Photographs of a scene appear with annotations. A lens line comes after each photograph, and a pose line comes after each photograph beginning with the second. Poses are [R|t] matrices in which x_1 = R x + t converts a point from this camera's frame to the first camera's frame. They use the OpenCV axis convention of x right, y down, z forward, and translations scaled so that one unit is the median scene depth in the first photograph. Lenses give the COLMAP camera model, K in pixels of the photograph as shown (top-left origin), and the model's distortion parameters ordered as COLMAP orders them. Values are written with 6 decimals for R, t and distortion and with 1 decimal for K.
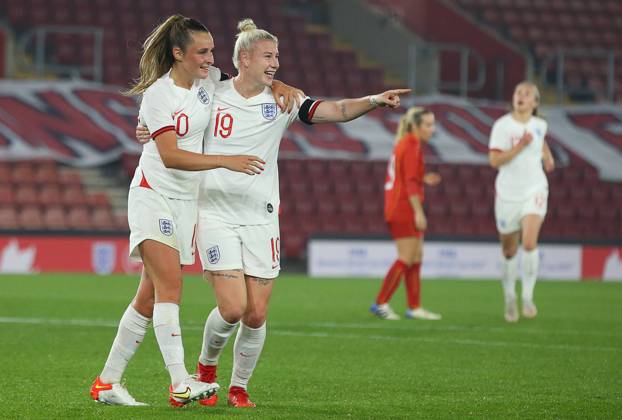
lens RADIAL K [[324.2, 0, 308.7], [0, 324.2, 213.4], [0, 0, 1]] dist [-0.010409, 0.005010]
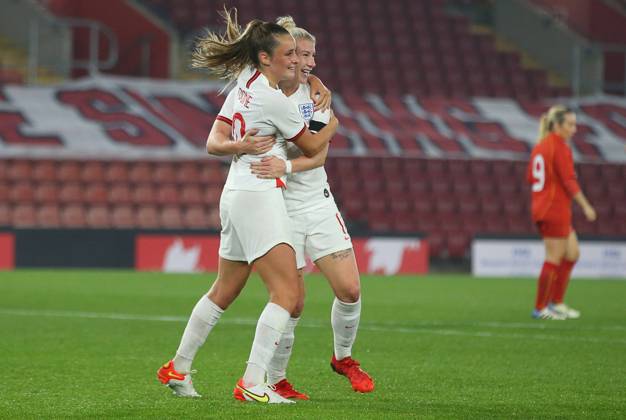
lens RADIAL K [[320.4, 0, 312.5], [0, 320.4, 211.9], [0, 0, 1]] dist [-0.003736, -0.000754]
pose [[0.999968, 0.001007, -0.007909, -0.488326], [-0.000977, 0.999992, 0.003763, -0.008202], [0.007913, -0.003755, 0.999962, 0.003547]]
